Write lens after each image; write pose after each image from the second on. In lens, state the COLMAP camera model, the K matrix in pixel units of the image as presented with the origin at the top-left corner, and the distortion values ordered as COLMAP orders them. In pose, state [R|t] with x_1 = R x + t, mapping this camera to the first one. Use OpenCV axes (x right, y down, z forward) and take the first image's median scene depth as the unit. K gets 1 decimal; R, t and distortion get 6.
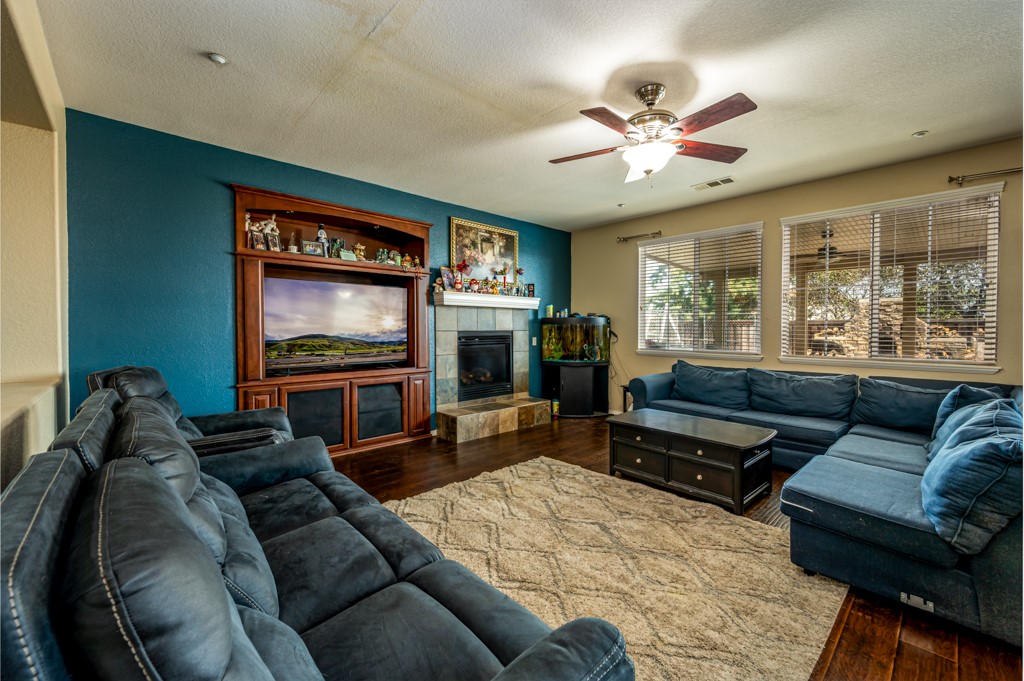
lens RADIAL K [[425.2, 0, 514.4], [0, 425.2, 328.0], [0, 0, 1]] dist [-0.000266, 0.000007]
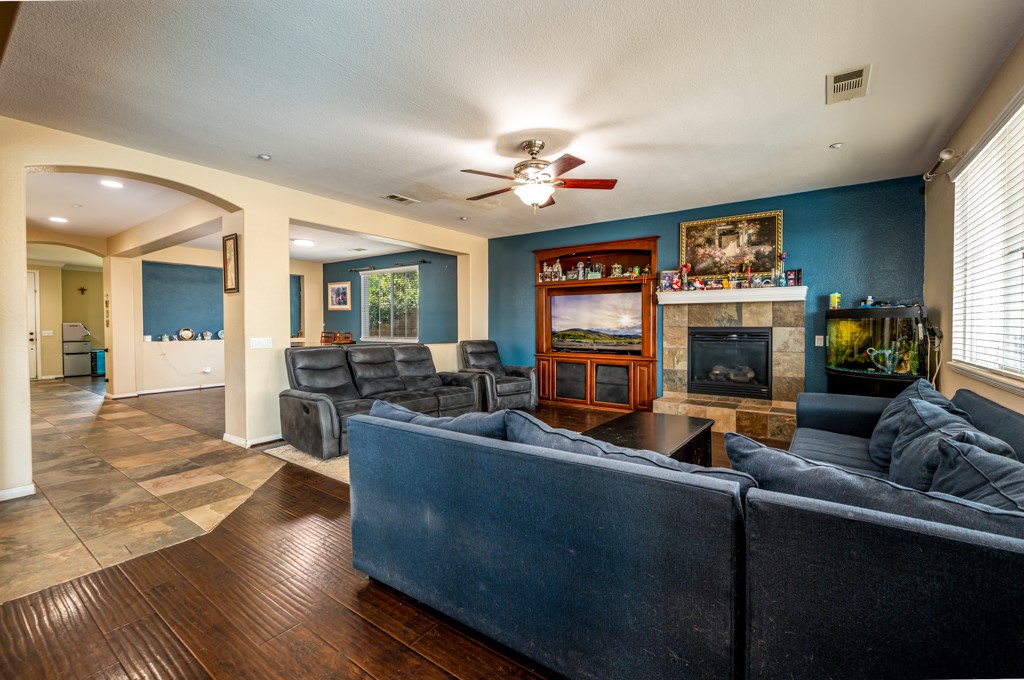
lens RADIAL K [[425.2, 0, 514.4], [0, 425.2, 327.5], [0, 0, 1]] dist [-0.000266, 0.000007]
pose [[0.199142, 0.007036, -0.979945, 0.881493], [0.003619, 0.999962, 0.007915, -0.002080], [0.979964, -0.005122, 0.199109, 0.377677]]
